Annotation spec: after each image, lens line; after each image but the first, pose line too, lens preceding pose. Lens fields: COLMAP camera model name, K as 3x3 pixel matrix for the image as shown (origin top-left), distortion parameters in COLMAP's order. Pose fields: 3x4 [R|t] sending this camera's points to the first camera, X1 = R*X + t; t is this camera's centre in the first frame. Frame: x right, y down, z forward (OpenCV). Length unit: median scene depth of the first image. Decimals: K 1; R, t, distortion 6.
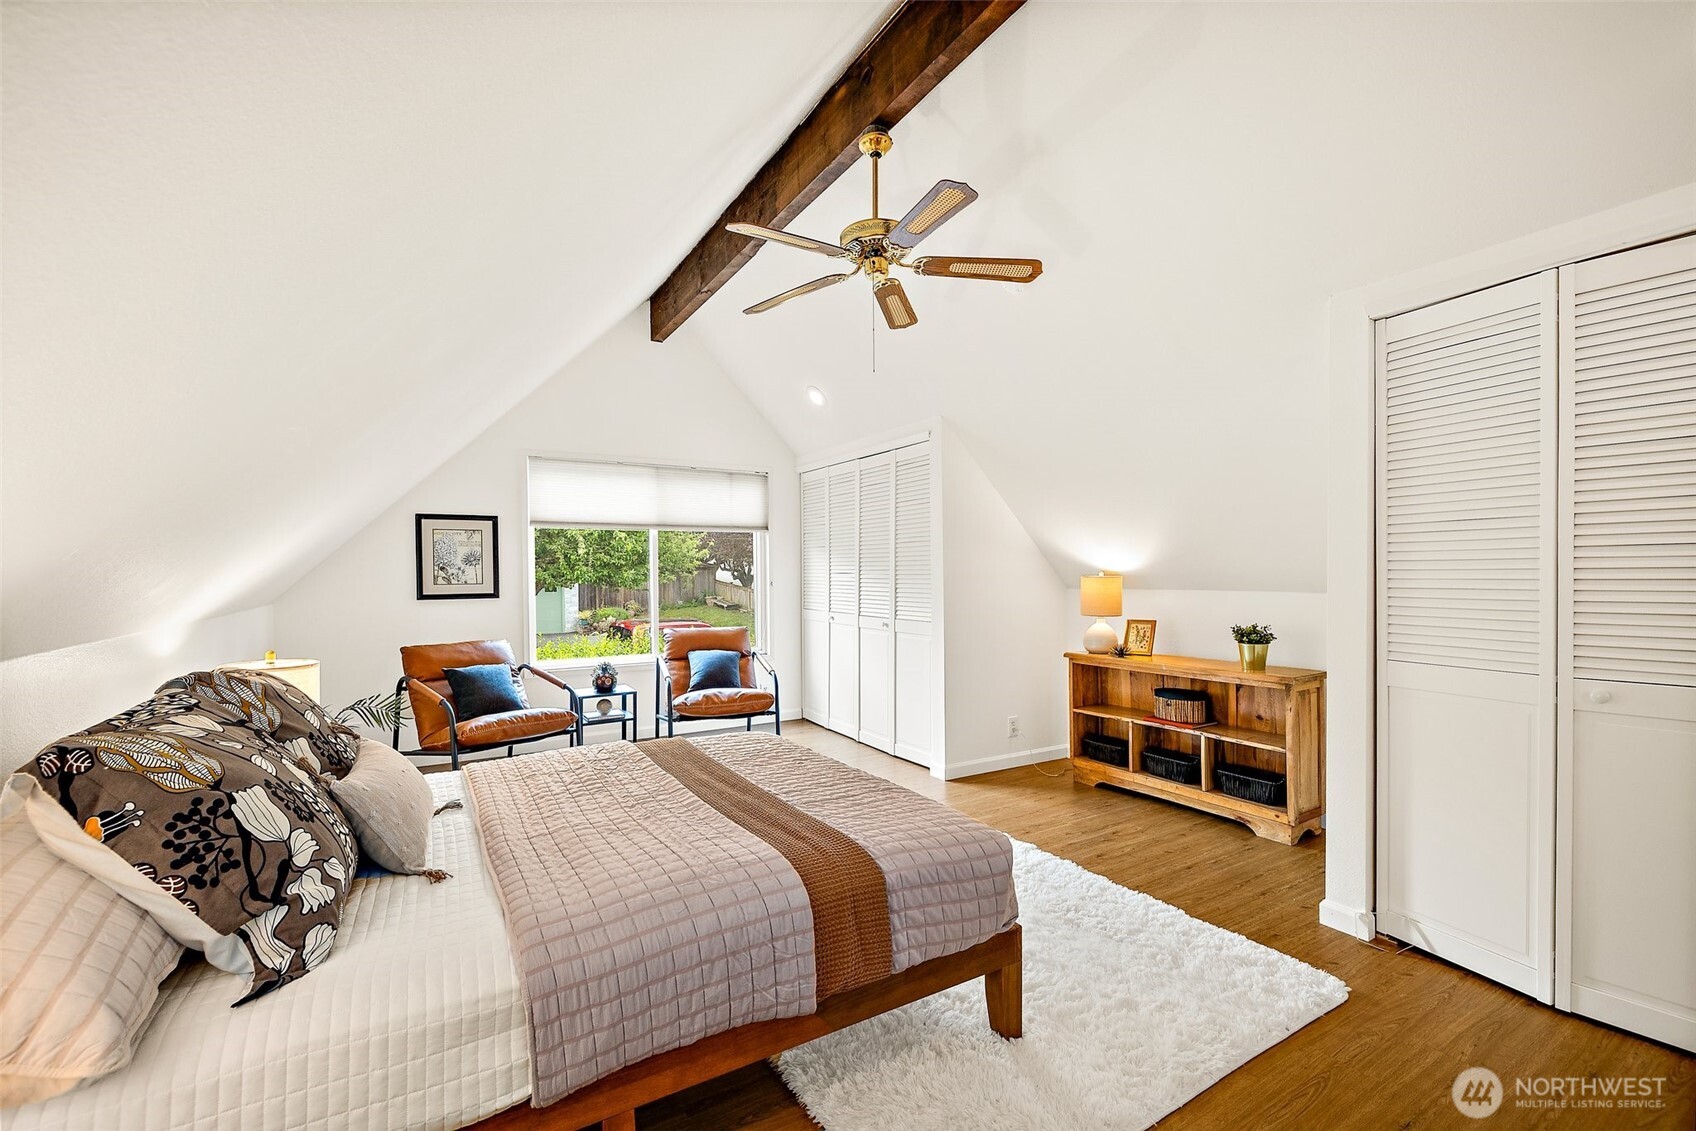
lens RADIAL K [[711.2, 0, 853.6], [0, 711.2, 565.5], [0, 0, 1]] dist [0.000563, 0.000101]
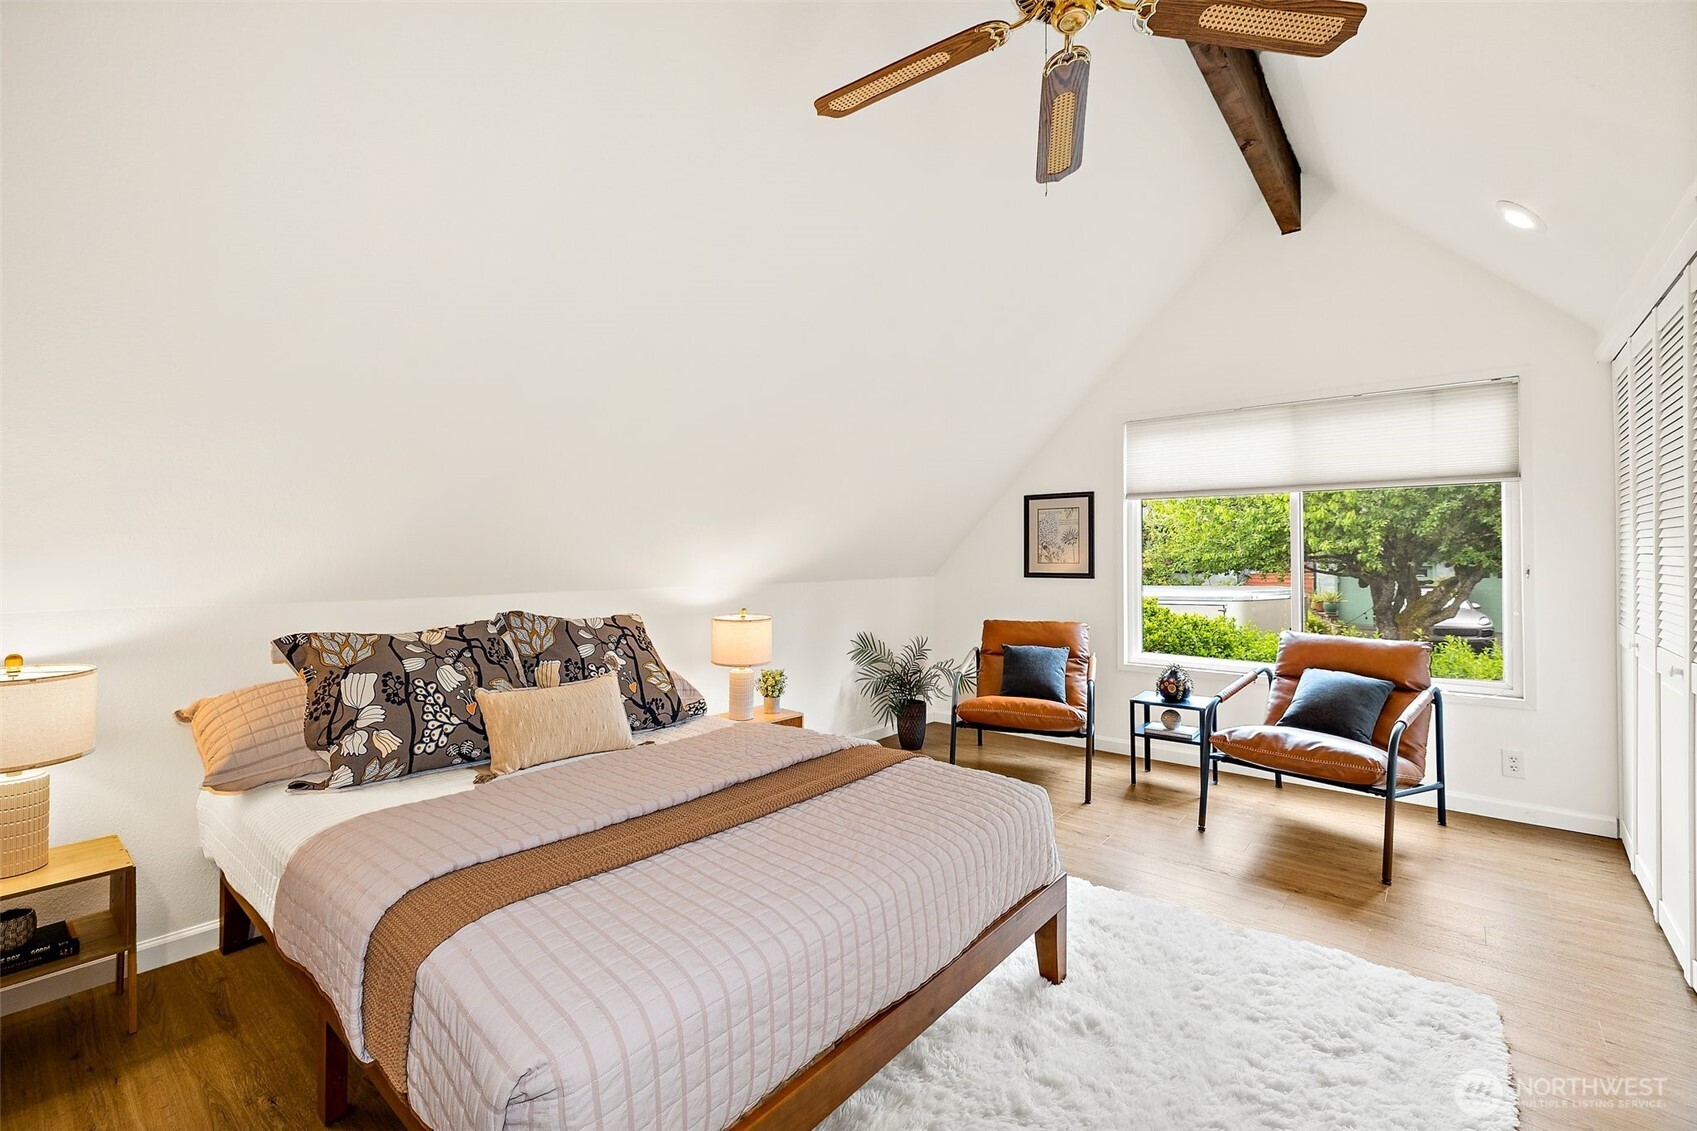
lens RADIAL K [[727.1, 0, 852.0], [0, 727.1, 524.6], [0, 0, 1]] dist [-0.001862, -0.000136]
pose [[0.335514, -0.035674, -0.941359, 0.301839], [0.006386, 0.999346, -0.035595, 0.006828], [0.942013, 0.005931, 0.335523, 0.384088]]
